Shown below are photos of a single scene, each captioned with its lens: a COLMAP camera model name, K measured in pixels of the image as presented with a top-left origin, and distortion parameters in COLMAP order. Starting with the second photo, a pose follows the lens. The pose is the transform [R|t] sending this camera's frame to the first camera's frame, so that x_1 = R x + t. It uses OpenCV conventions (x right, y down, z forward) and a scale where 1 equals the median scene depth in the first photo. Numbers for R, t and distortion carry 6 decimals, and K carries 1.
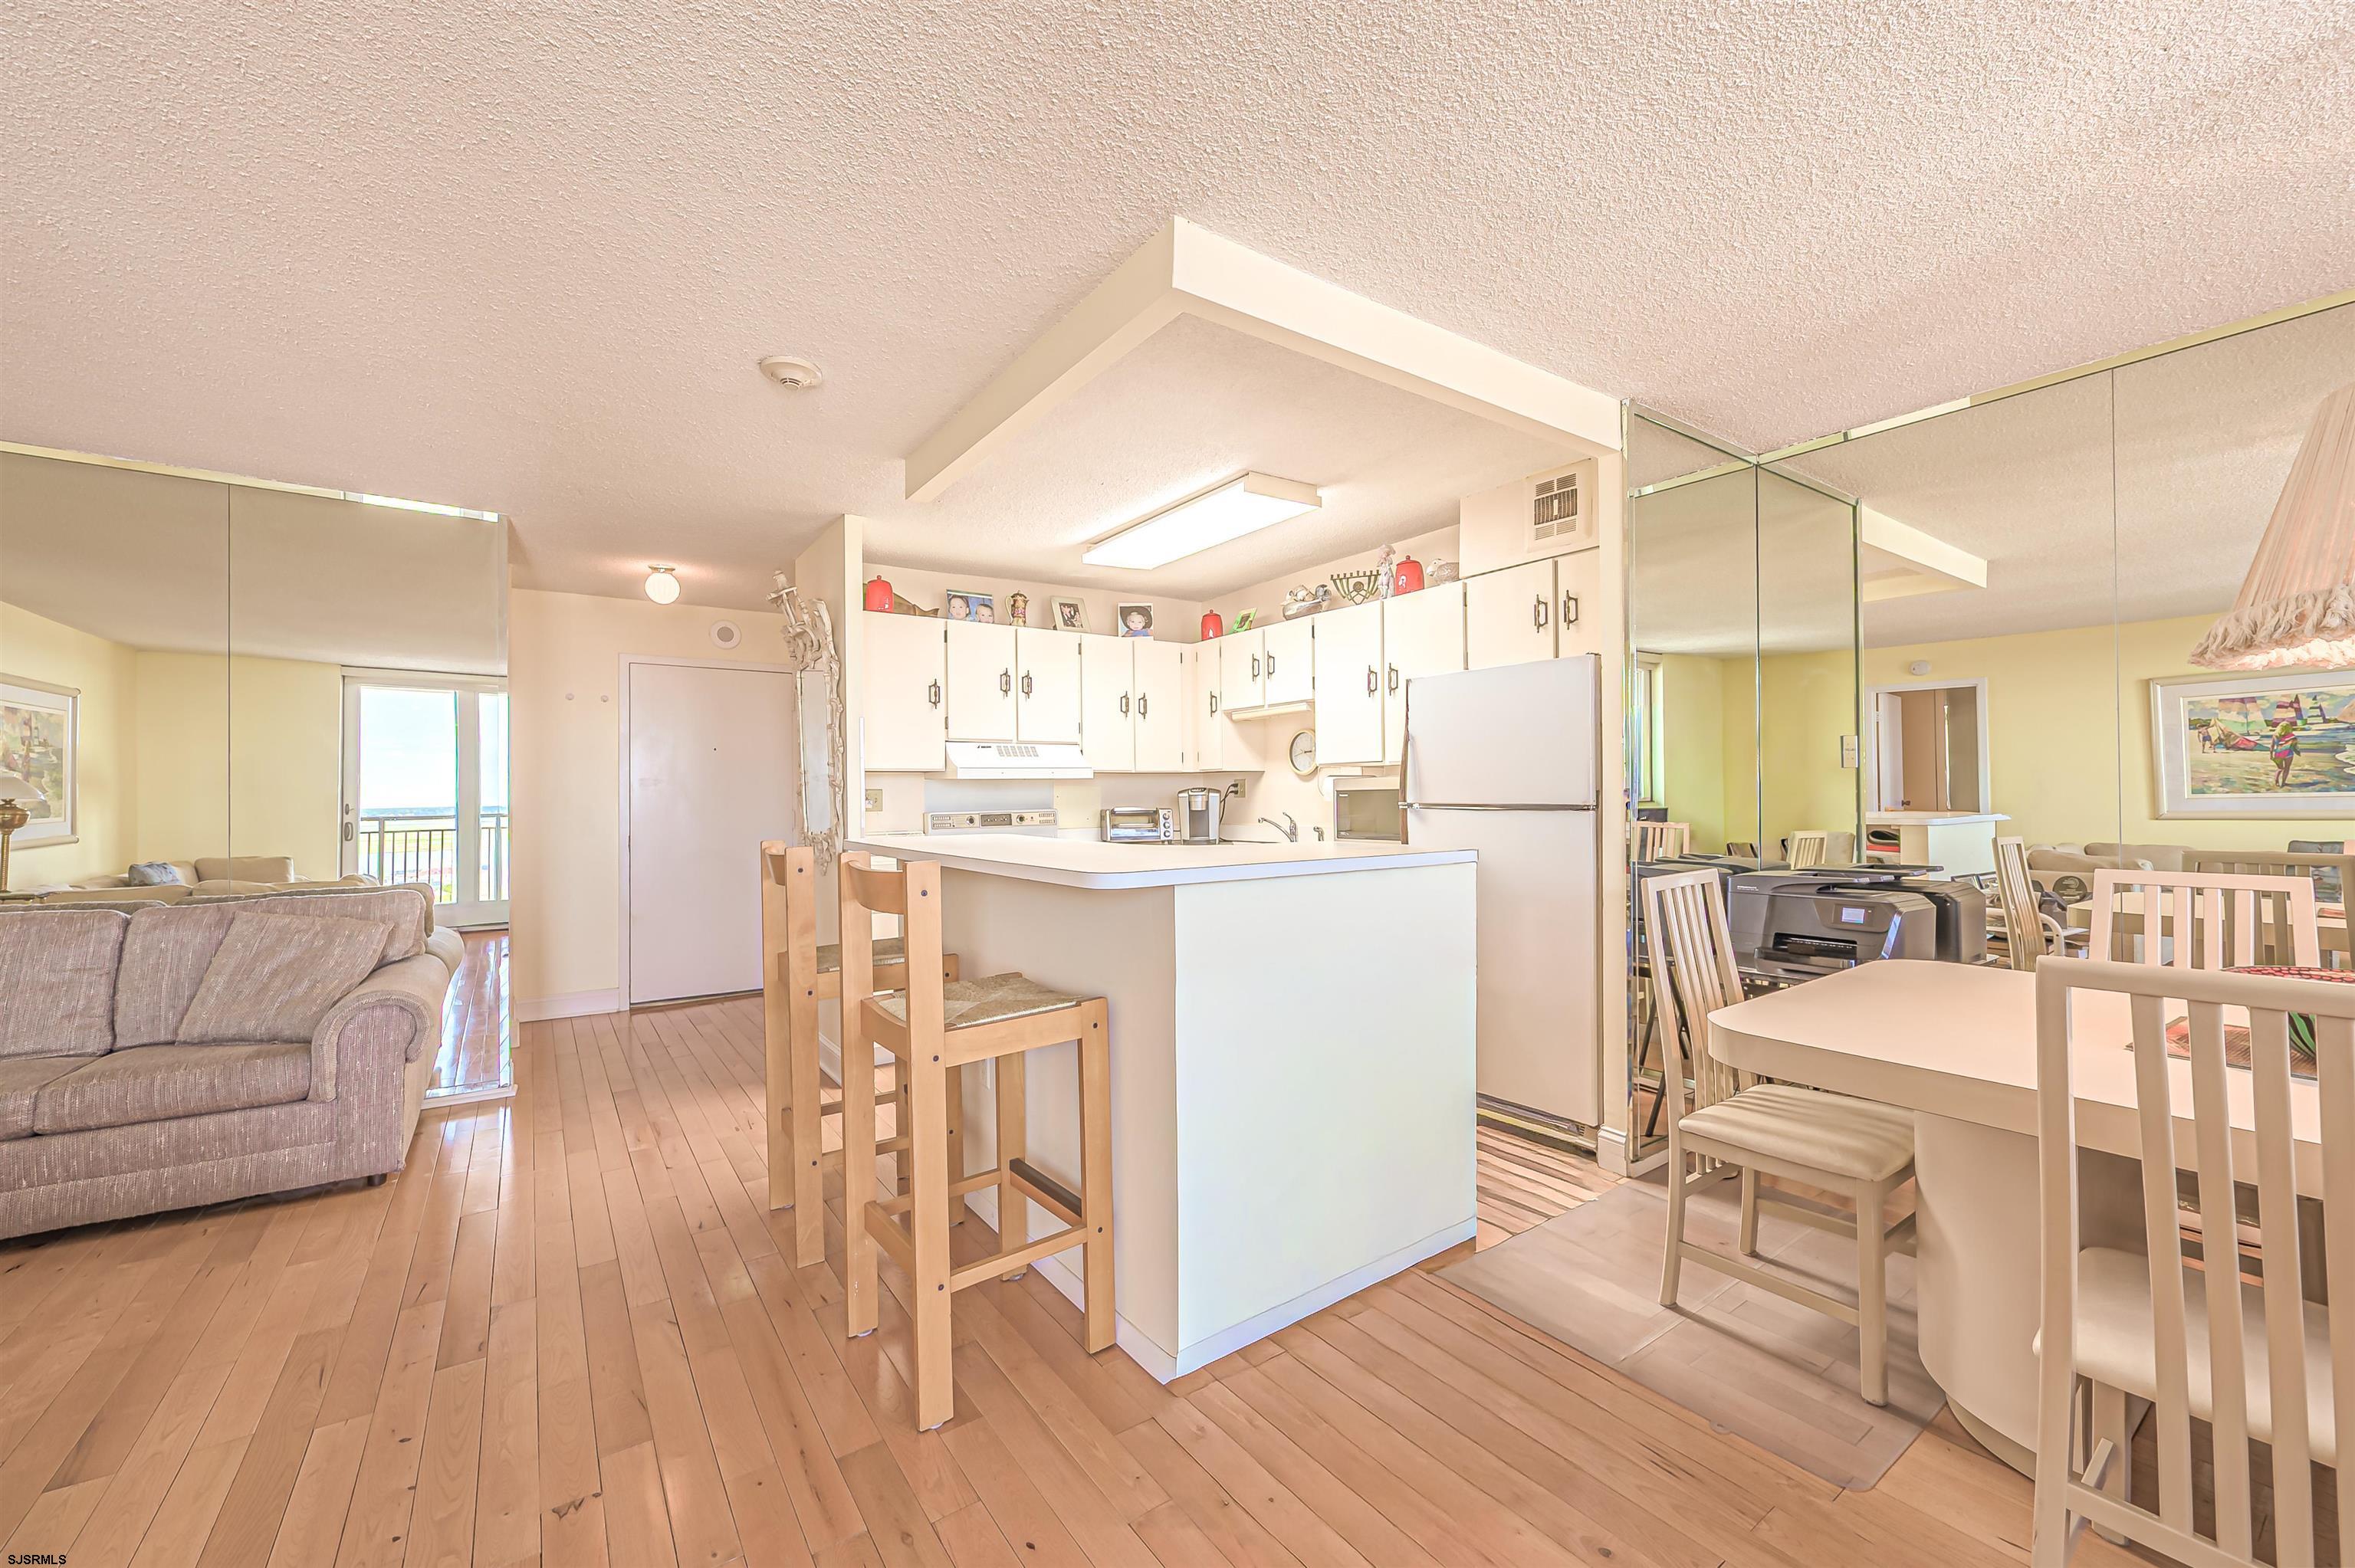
lens RADIAL K [[931.3, 0, 1169.8], [0, 931.3, 782.5], [0, 0, 1]] dist [0.000434, -0.000018]
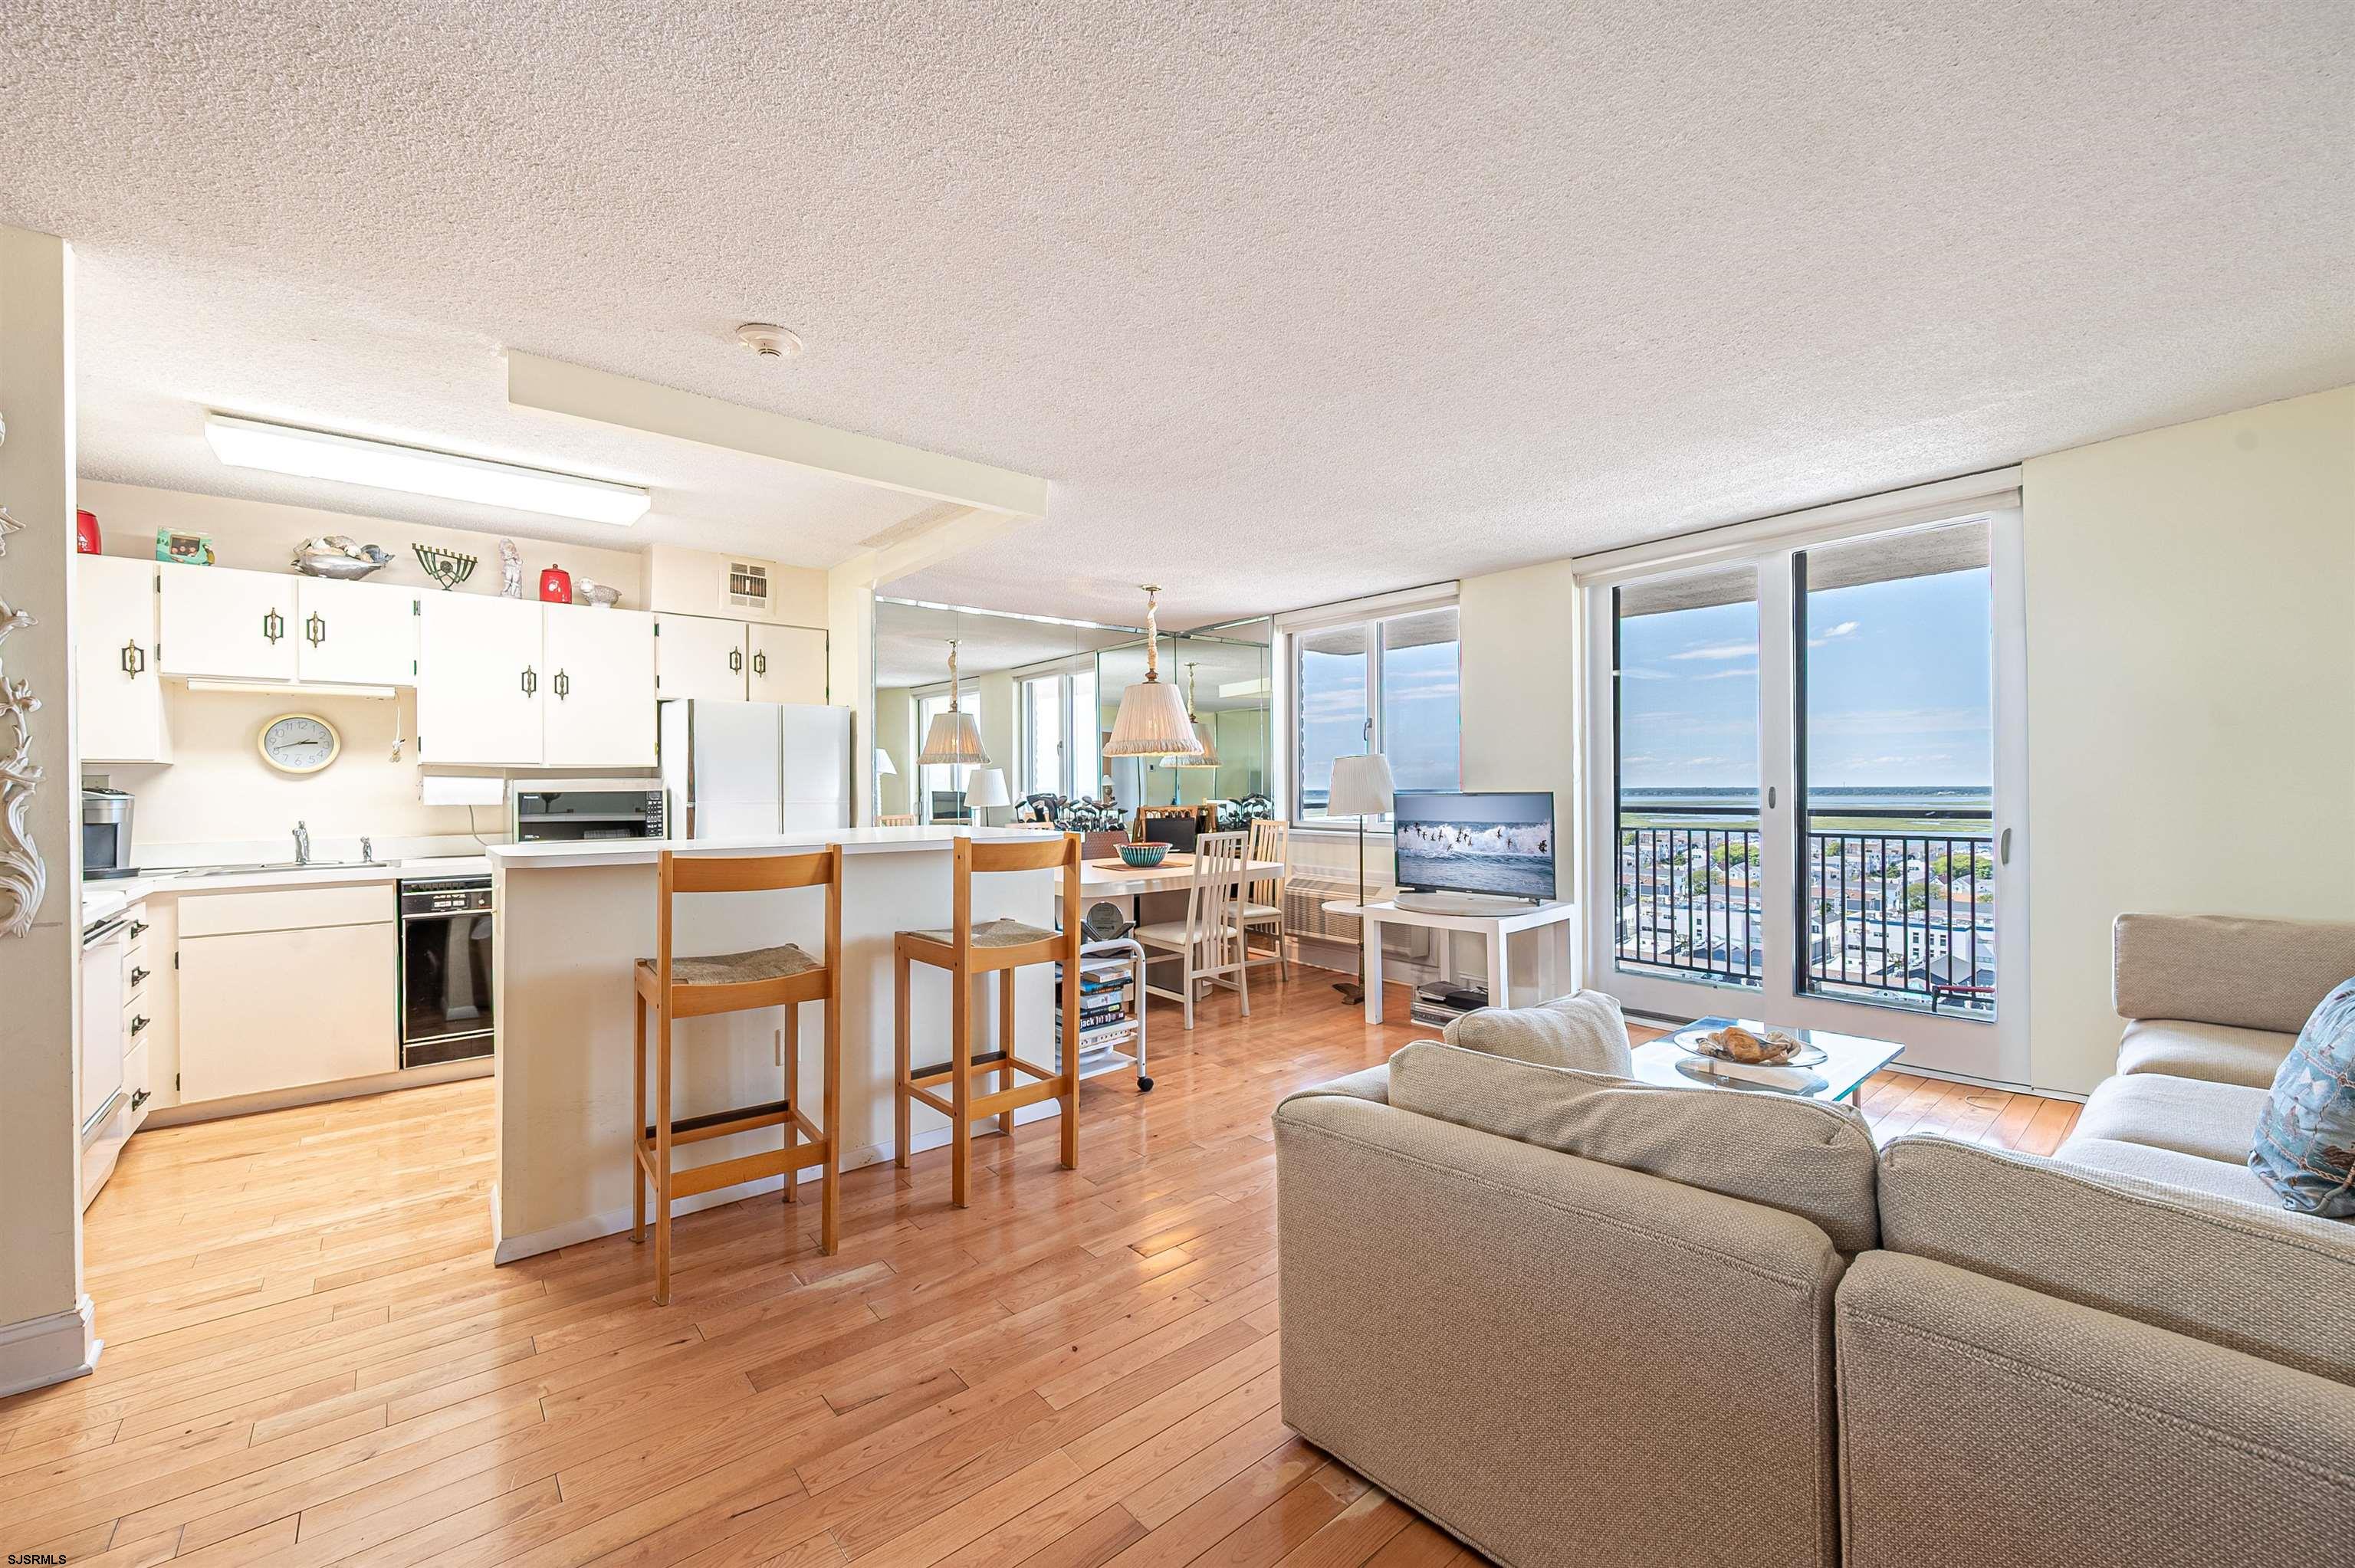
lens RADIAL K [[931.3, 0, 1170.3], [0, 931.3, 790.1], [0, 0, 1]] dist [0.000434, -0.000018]
pose [[-0.088629, 0.004128, 0.996056, -1.001826], [-0.008116, 0.999955, -0.004867, 0.006608], [-0.996032, -0.008515, -0.088592, 0.498307]]
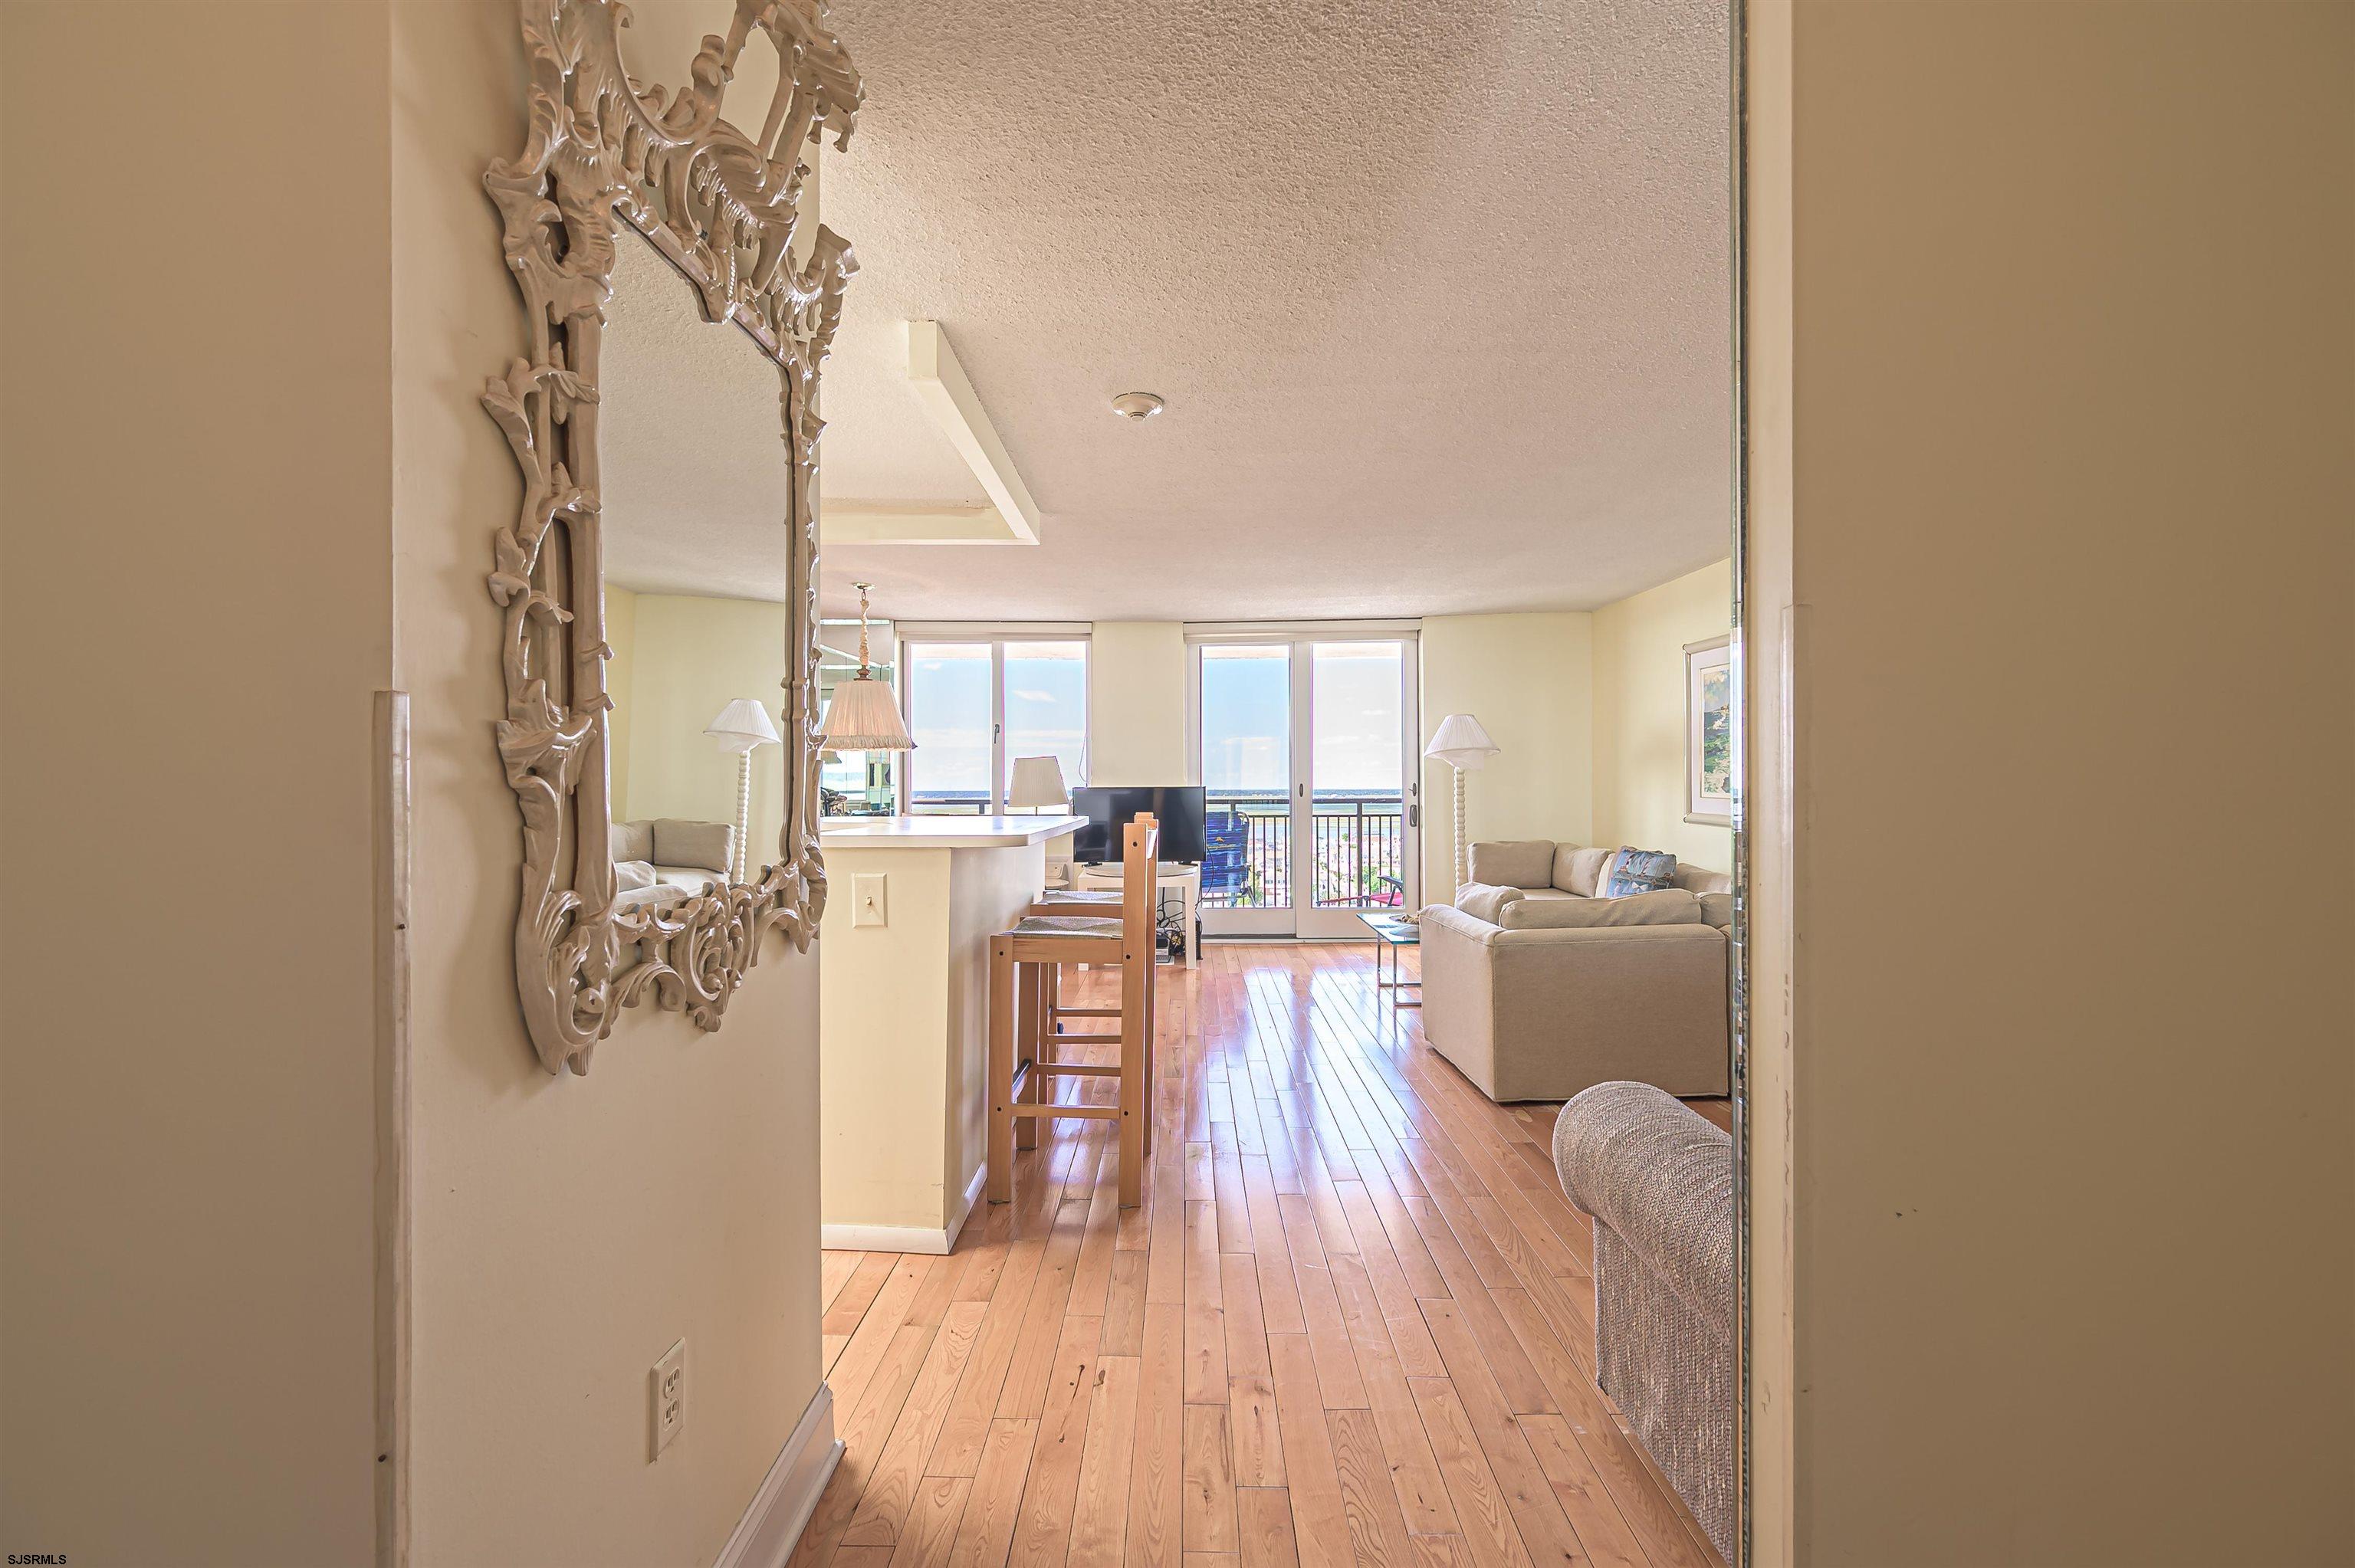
lens RADIAL K [[931.3, 0, 1184.1], [0, 931.3, 785.2], [0, 0, 1]] dist [0.000434, -0.000018]
pose [[-0.819902, 0.010525, 0.572408, -0.802332], [0.000389, 0.999841, -0.017827, 0.029181], [-0.572504, -0.014393, -0.819775, 1.384695]]
